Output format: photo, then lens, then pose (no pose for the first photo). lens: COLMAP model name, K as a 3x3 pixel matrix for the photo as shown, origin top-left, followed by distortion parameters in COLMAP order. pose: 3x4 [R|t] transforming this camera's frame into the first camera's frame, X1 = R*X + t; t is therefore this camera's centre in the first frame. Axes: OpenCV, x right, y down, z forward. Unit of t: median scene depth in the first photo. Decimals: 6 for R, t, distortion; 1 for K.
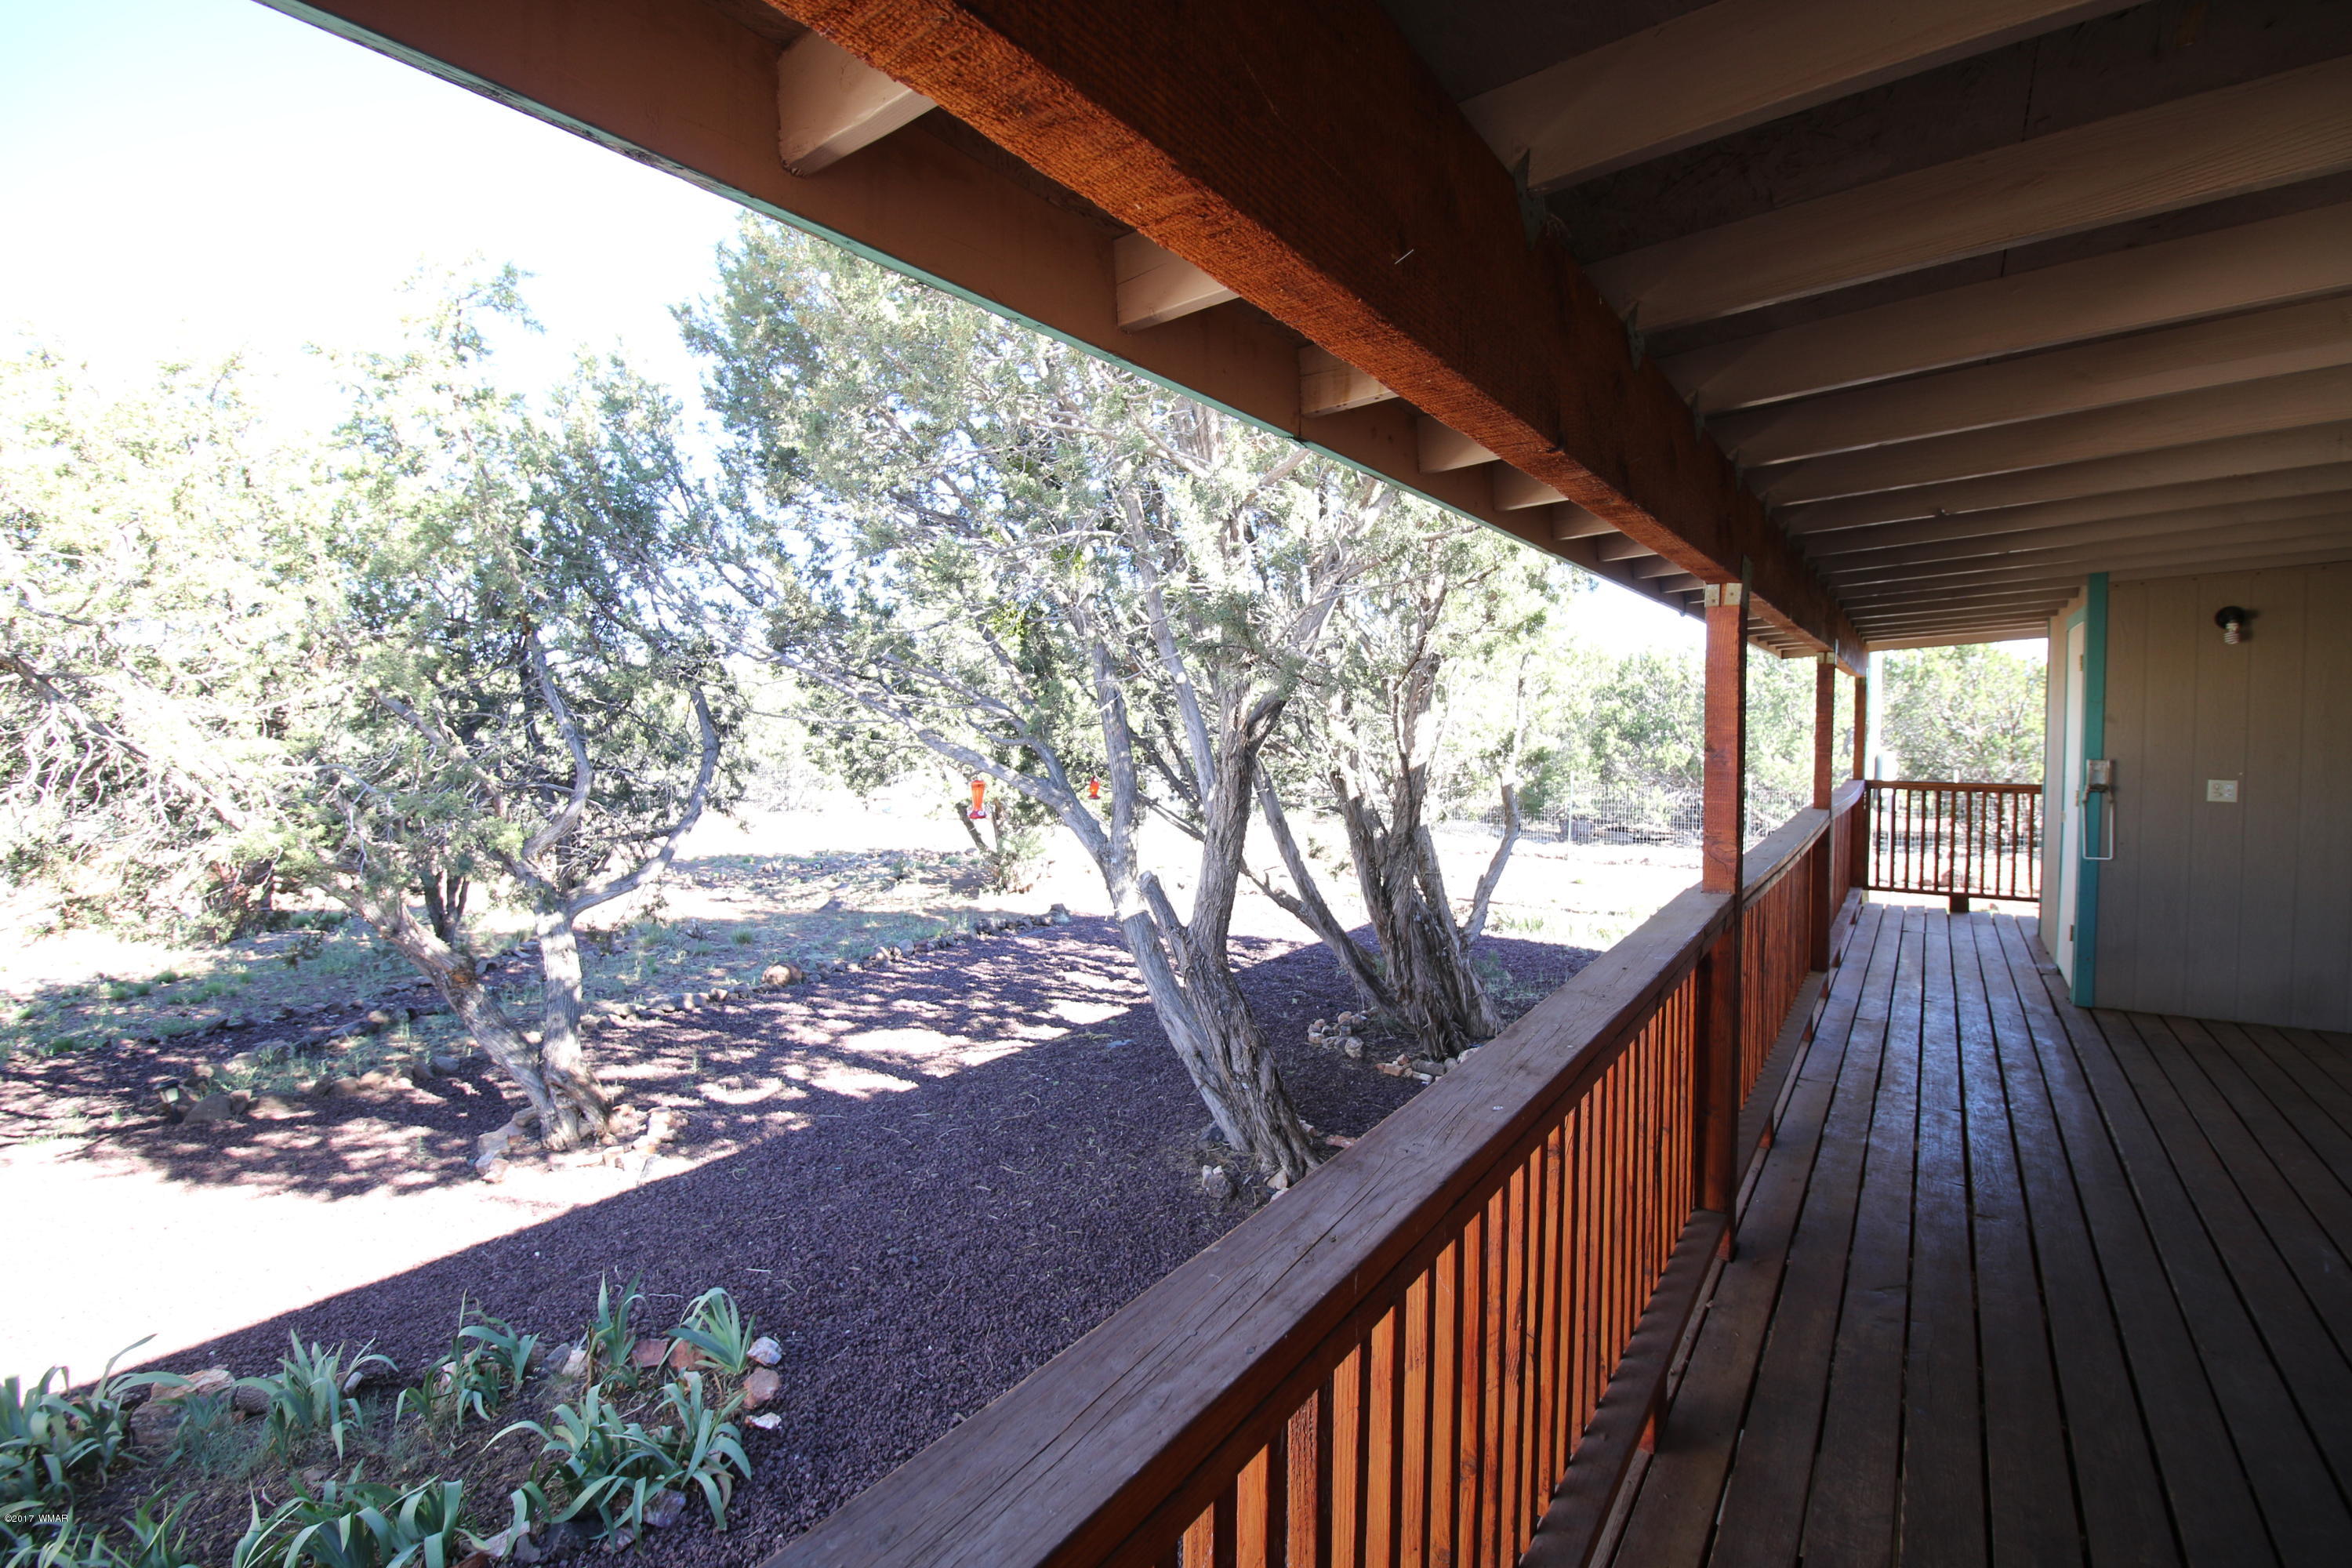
lens RADIAL K [[1084.8, 0, 1185.9], [0, 1084.8, 777.9], [0, 0, 1]] dist [0.003090, -0.014634]
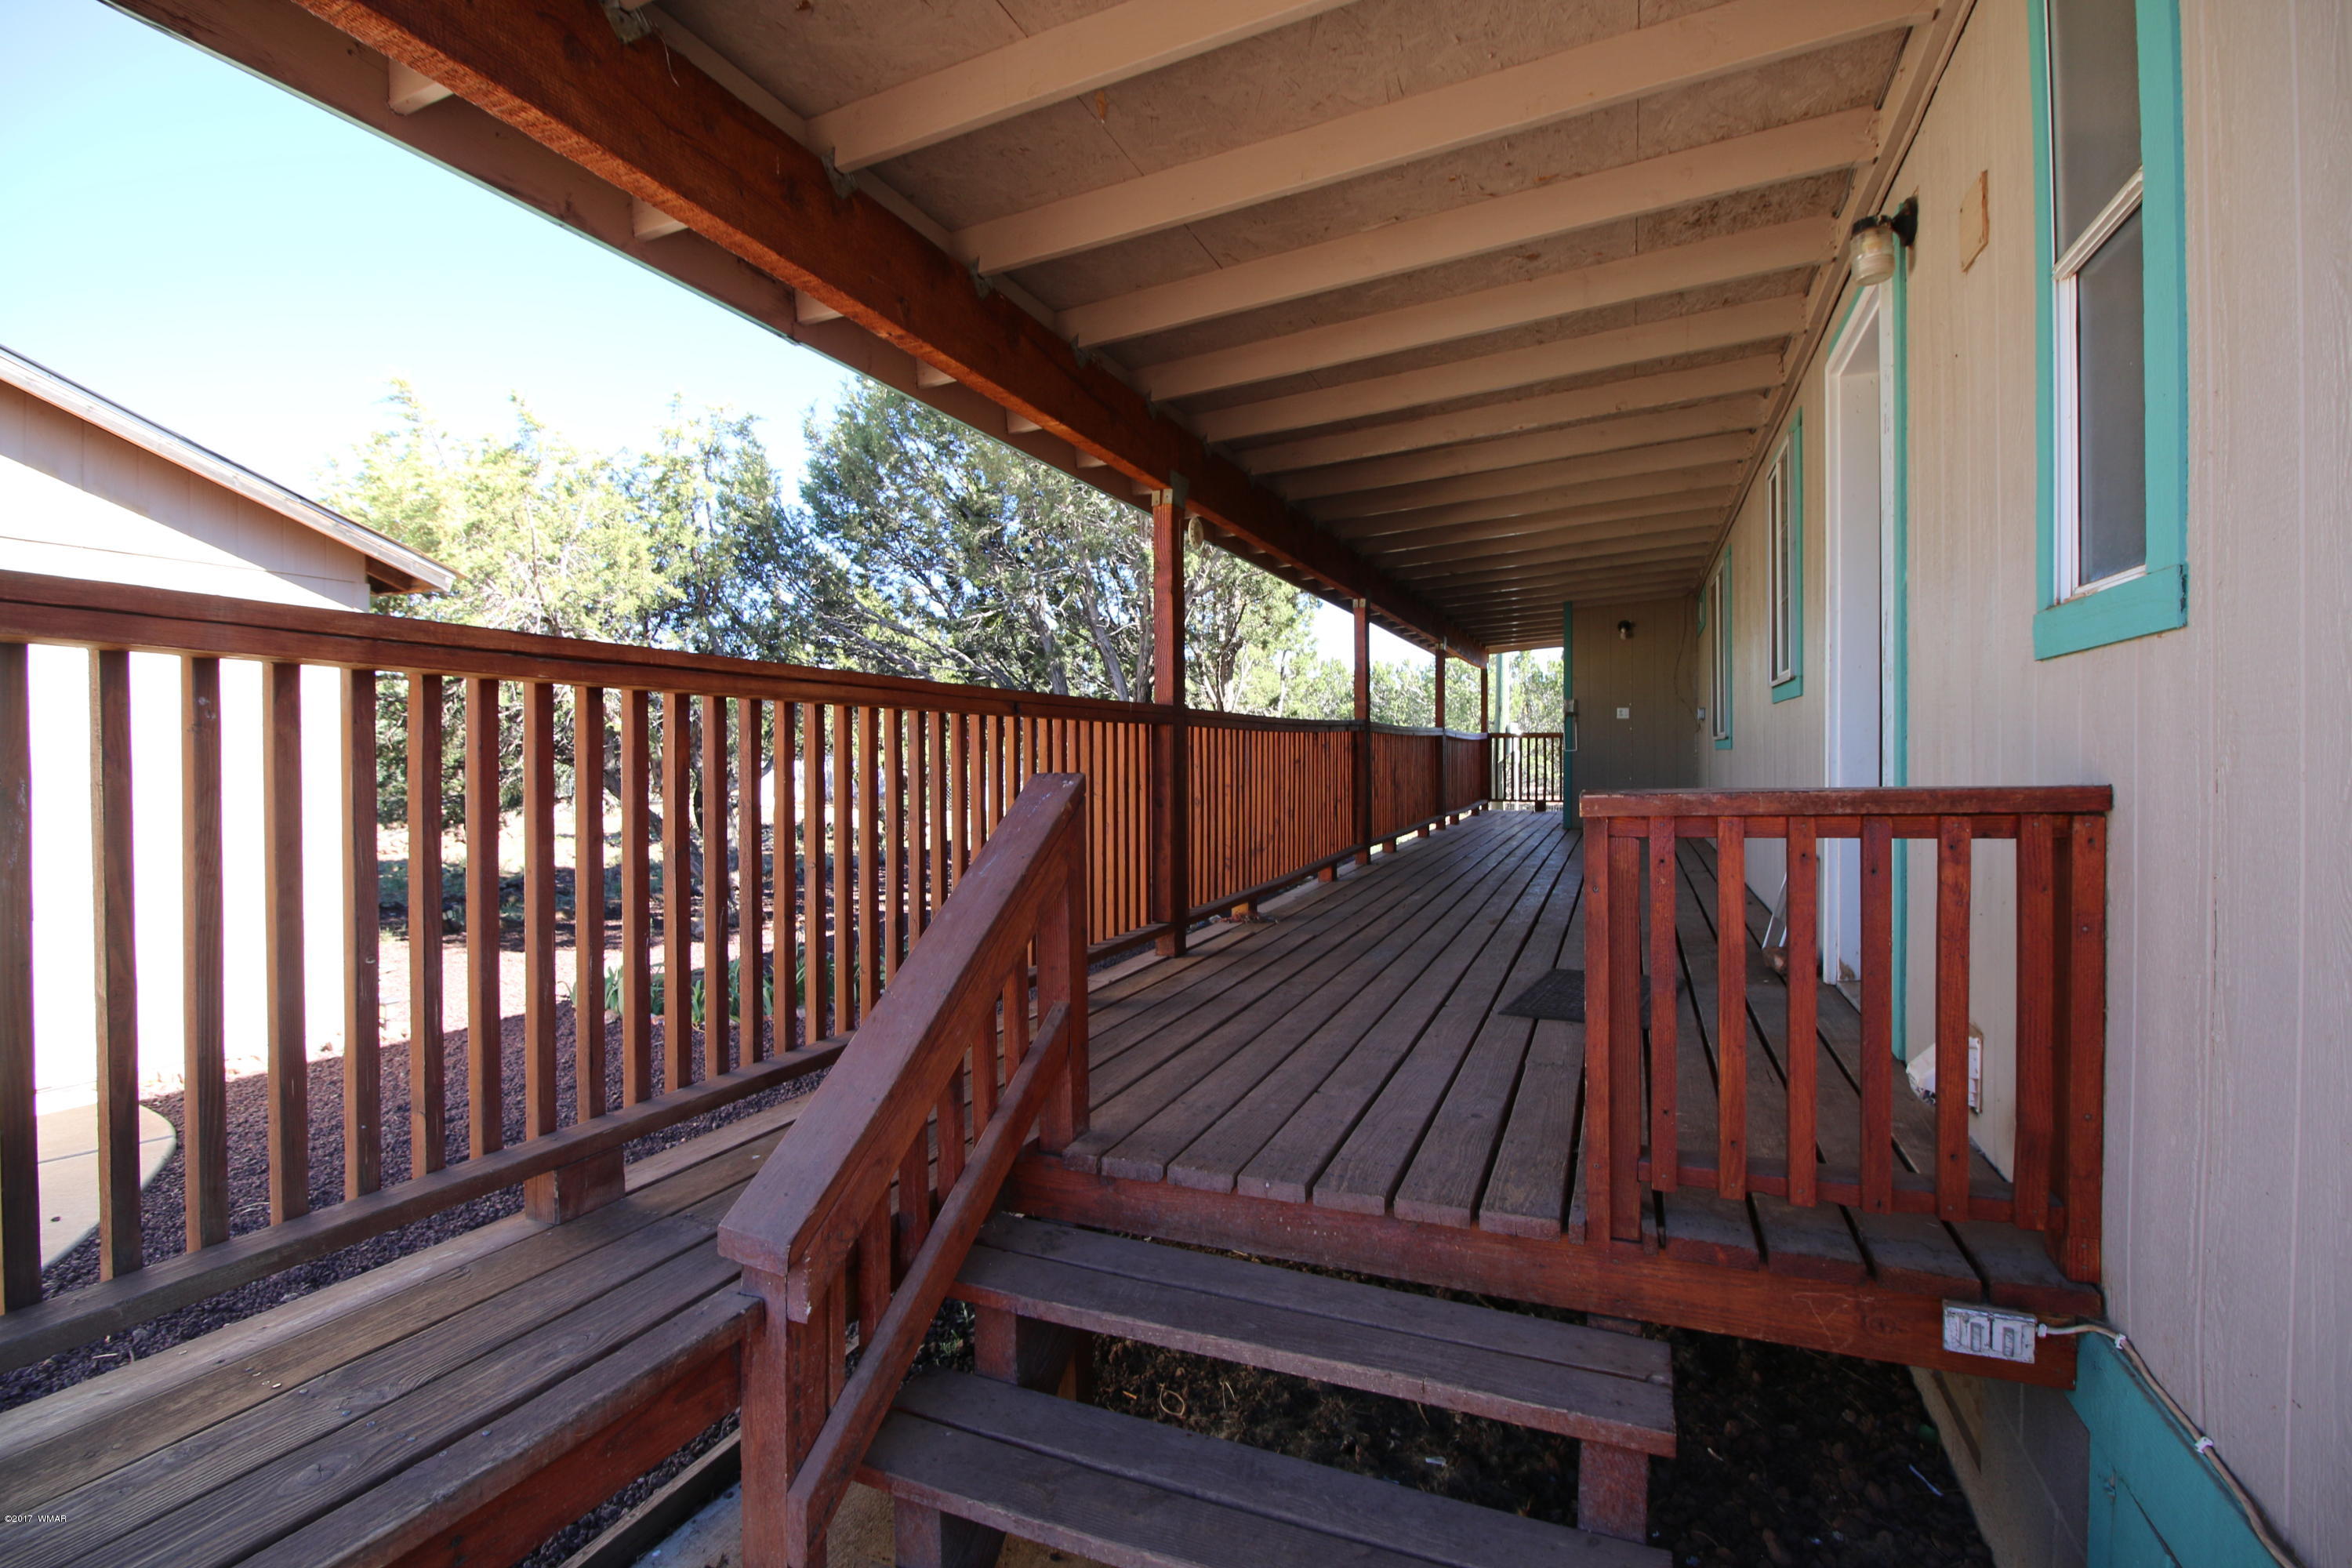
lens RADIAL K [[1084.8, 0, 1185.9], [0, 1084.8, 777.9], [0, 0, 1]] dist [0.003090, -0.014634]
pose [[0.976857, -0.011045, 0.213610, -0.281383], [0.017046, 0.999509, -0.026273, 0.185293], [-0.213215, 0.029307, 0.976566, -0.855337]]
